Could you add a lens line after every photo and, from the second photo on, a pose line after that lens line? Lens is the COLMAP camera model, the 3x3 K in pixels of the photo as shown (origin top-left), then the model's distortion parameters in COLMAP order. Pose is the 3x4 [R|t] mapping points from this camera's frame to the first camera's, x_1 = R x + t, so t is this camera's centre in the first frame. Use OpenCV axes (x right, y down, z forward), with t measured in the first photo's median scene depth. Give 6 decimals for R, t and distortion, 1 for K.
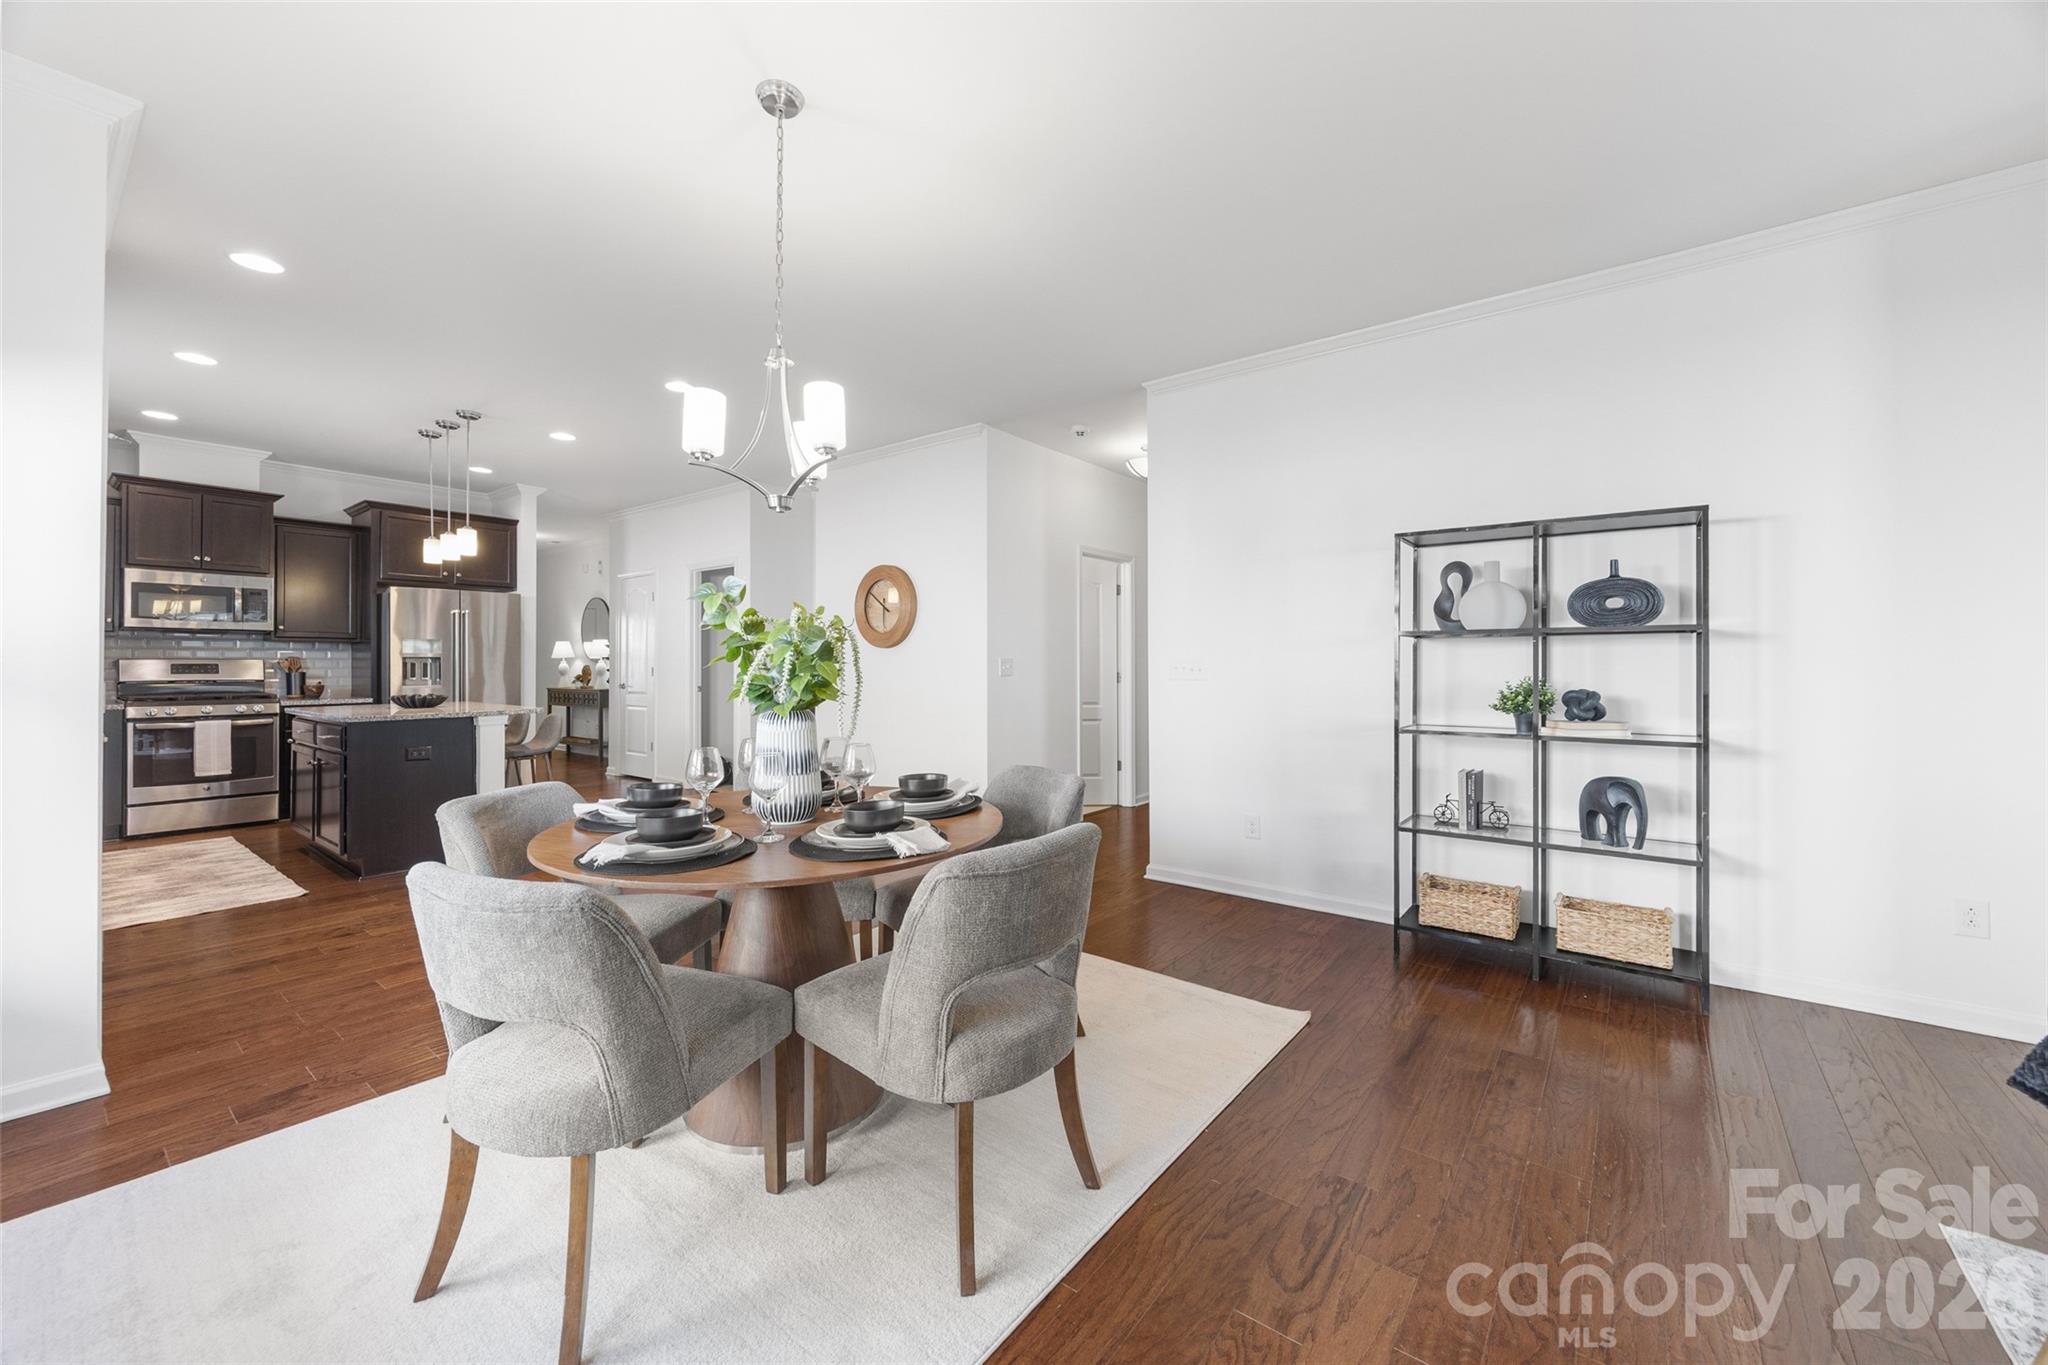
lens RADIAL K [[787.0, 0, 1030.8], [0, 787.0, 663.0], [0, 0, 1]] dist [-0.001241, -0.000243]
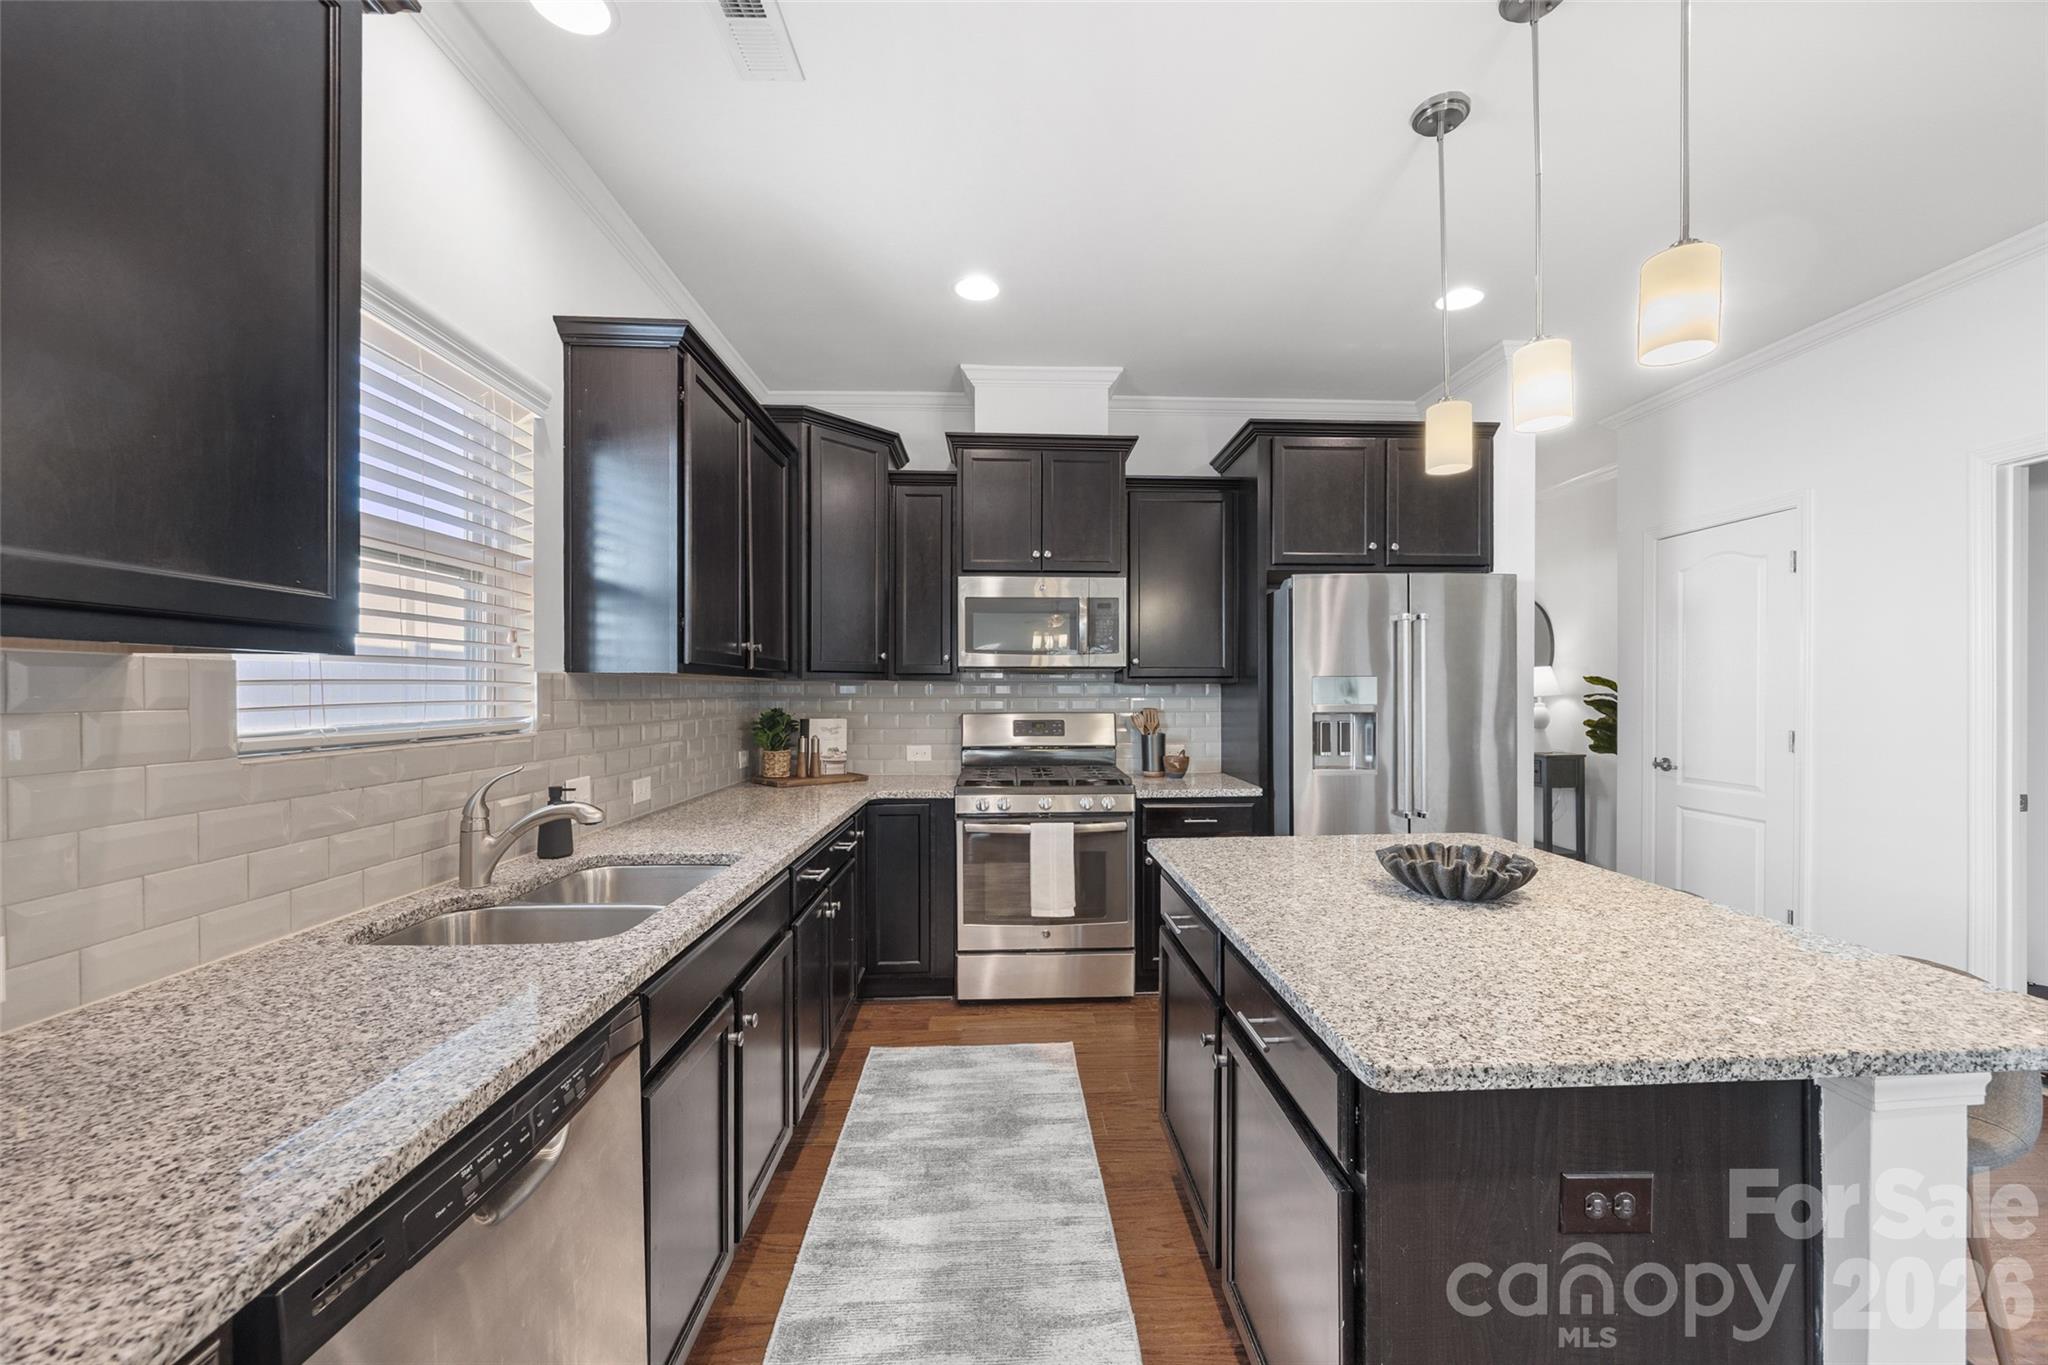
lens RADIAL K [[787.0, 0, 1025.8], [0, 787.0, 691.4], [0, 0, 1]] dist [-0.001241, -0.000243]
pose [[0.622407, -0.000073, -0.782694, -0.531425], [0.005418, 0.999976, 0.004215, -0.025009], [0.782675, -0.006864, 0.622392, 0.555910]]
